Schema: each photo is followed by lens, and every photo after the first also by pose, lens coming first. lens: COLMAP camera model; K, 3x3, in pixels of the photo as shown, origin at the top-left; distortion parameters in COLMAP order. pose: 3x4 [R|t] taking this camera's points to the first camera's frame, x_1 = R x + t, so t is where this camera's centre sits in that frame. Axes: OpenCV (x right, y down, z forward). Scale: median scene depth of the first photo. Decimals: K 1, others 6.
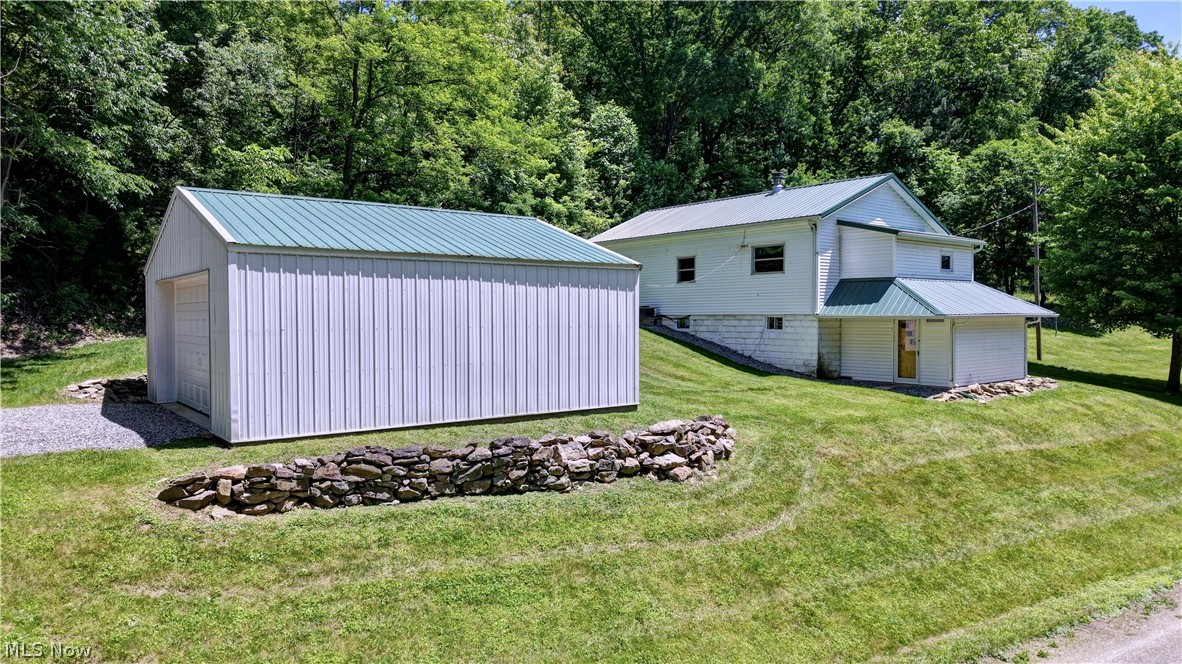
lens RADIAL K [[777.0, 0, 576.7], [0, 777.0, 334.3], [0, 0, 1]] dist [0.004091, 0.003214]
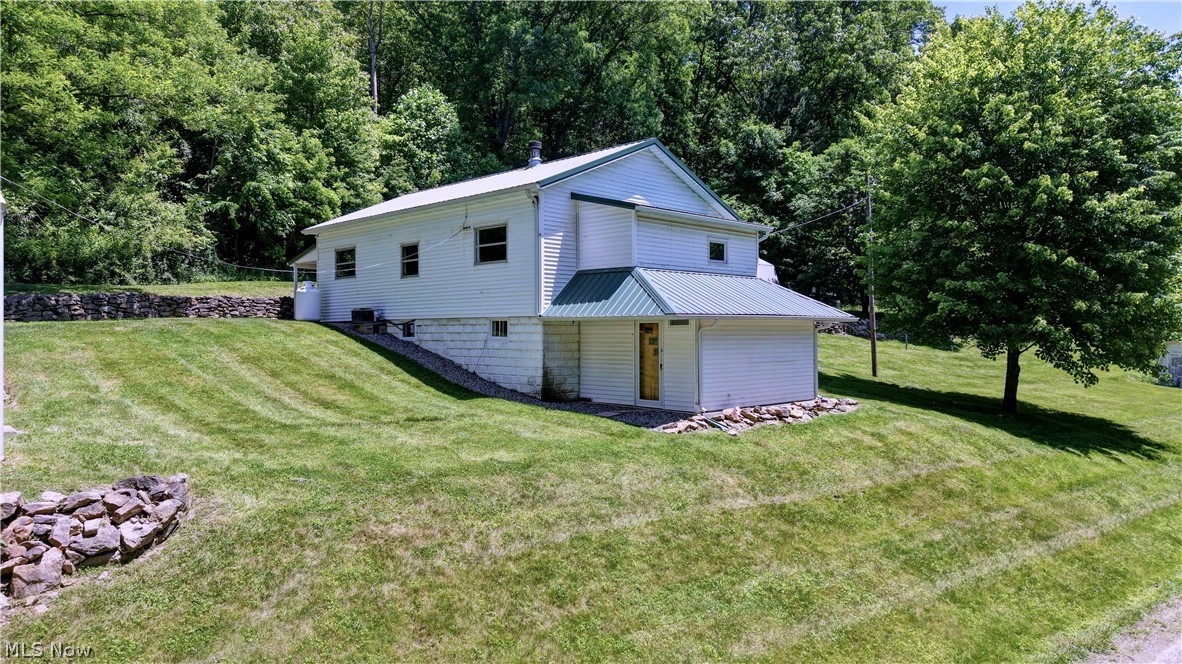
lens RADIAL K [[794.8, 0, 586.5], [0, 794.8, 301.9], [0, 0, 1]] dist [0.067671, -0.067244]
pose [[0.992767, 0.005386, 0.119940, 0.255997], [0.002154, 0.998033, -0.062648, 0.009050], [-0.120042, 0.062453, 0.990803, 0.228854]]
